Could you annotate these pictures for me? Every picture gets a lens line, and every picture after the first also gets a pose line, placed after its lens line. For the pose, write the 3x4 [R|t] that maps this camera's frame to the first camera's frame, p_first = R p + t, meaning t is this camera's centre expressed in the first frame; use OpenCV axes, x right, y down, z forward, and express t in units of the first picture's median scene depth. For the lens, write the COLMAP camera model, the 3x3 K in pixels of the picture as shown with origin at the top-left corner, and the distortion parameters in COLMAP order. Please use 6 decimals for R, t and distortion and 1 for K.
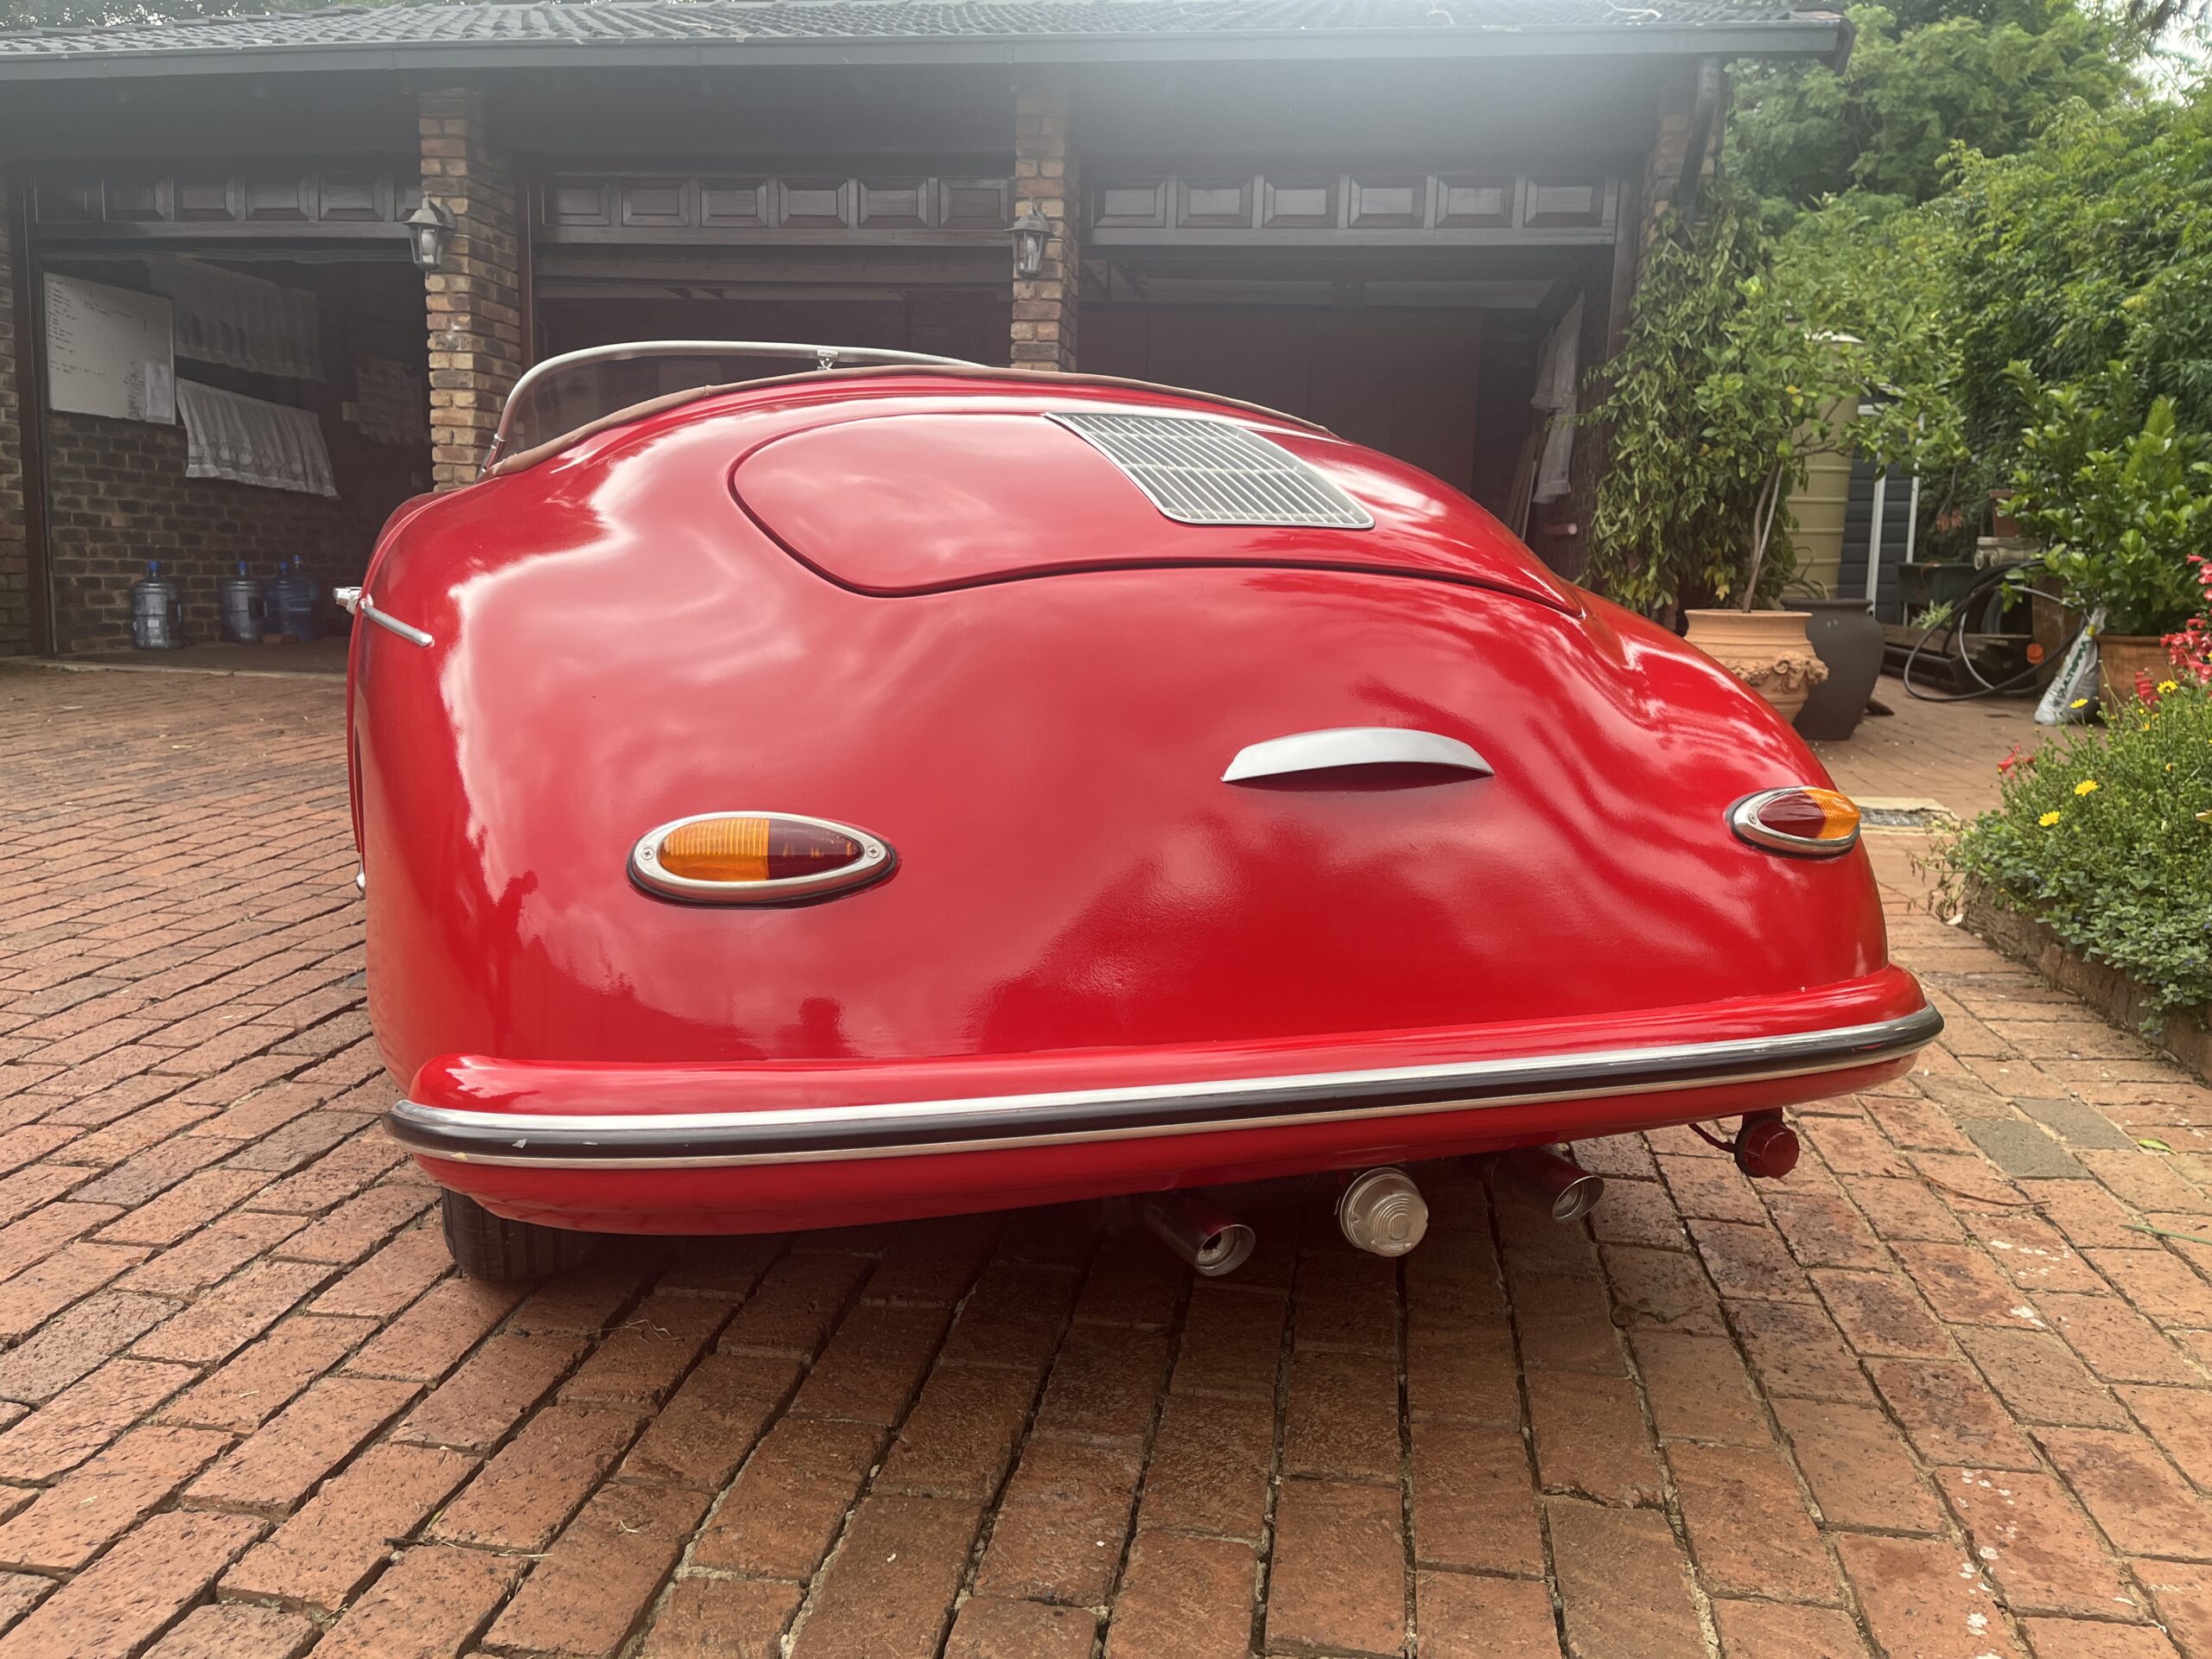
lens RADIAL K [[1670.8, 0, 1107.4], [0, 1670.8, 845.3], [0, 0, 1]] dist [0.046740, -0.060733]
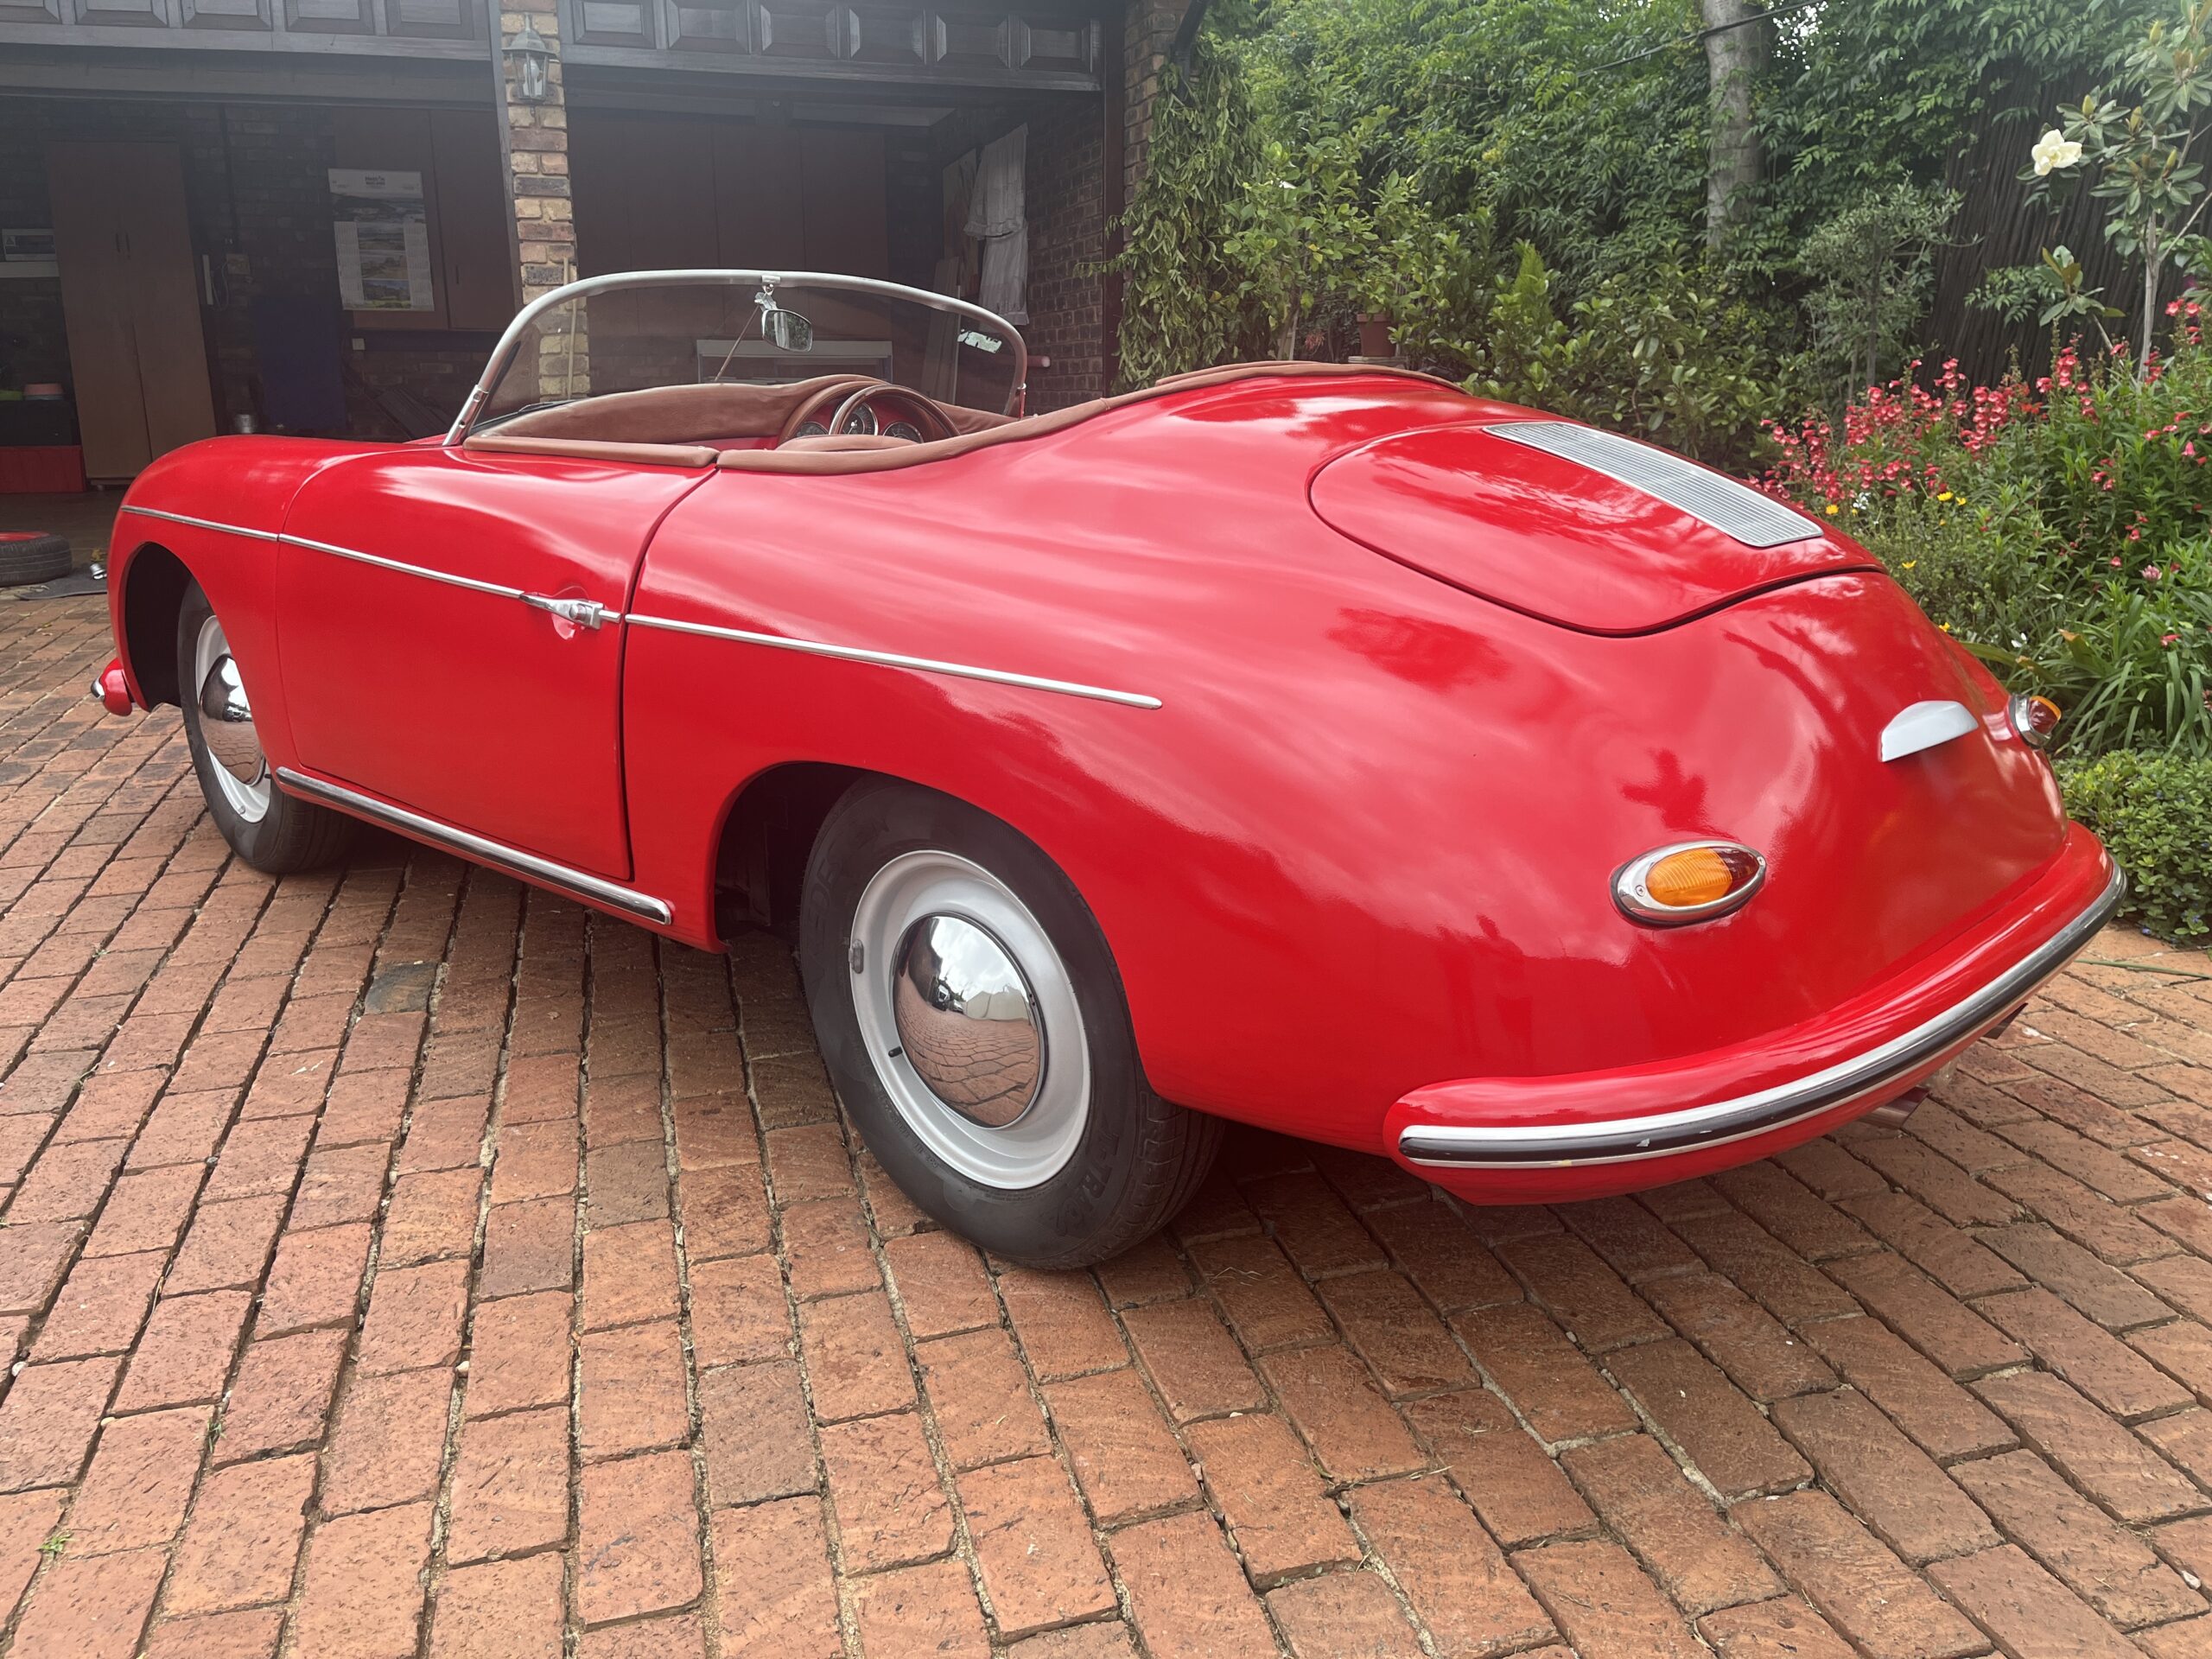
lens RADIAL K [[1671.7, 0, 1106.0], [0, 1671.7, 829.5], [0, 0, 1]] dist [0.024369, 0.004192]
pose [[0.907652, -0.137004, 0.396733, -0.191117], [0.092796, 0.987338, 0.128659, -0.040033], [-0.409337, -0.079962, 0.908873, 0.010454]]
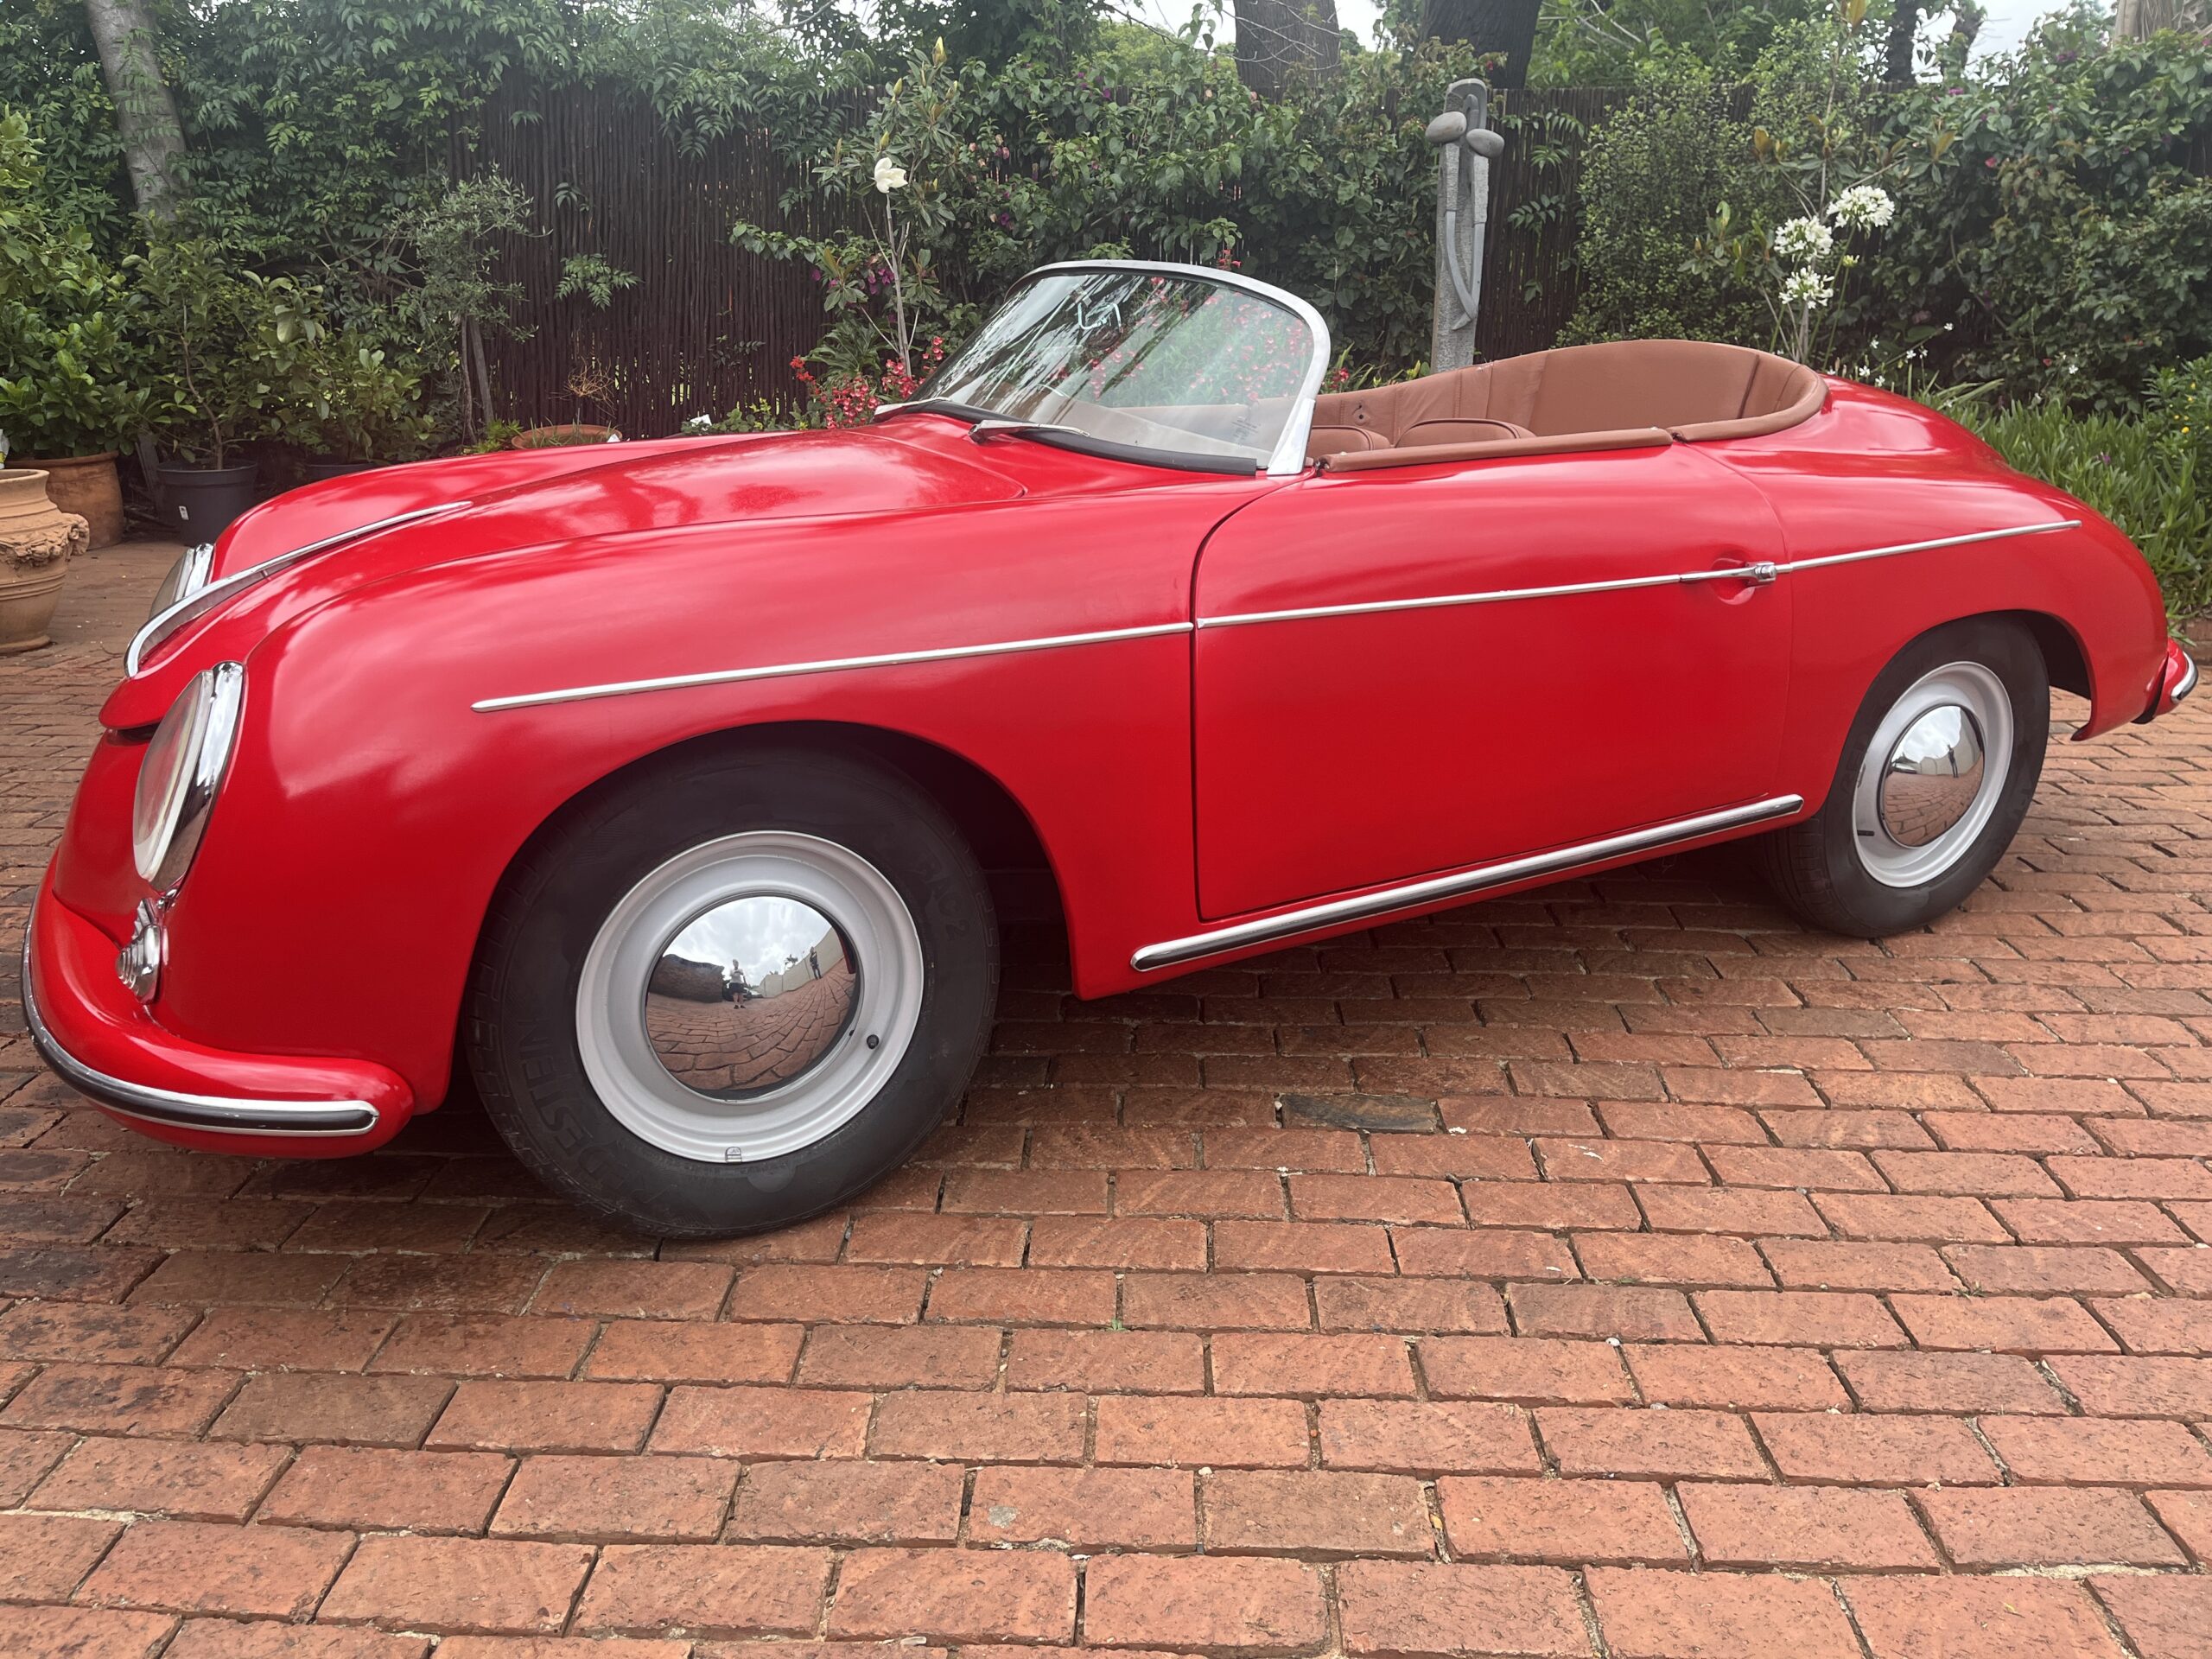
lens RADIAL K [[1670.8, 0, 1107.4], [0, 1670.8, 845.3], [0, 0, 1]] dist [0.046740, -0.060733]
pose [[-0.110599, -0.327595, 0.938323, -0.487171], [0.191015, 0.919507, 0.343541, -0.144047], [-0.975337, 0.217229, -0.039121, 0.496083]]
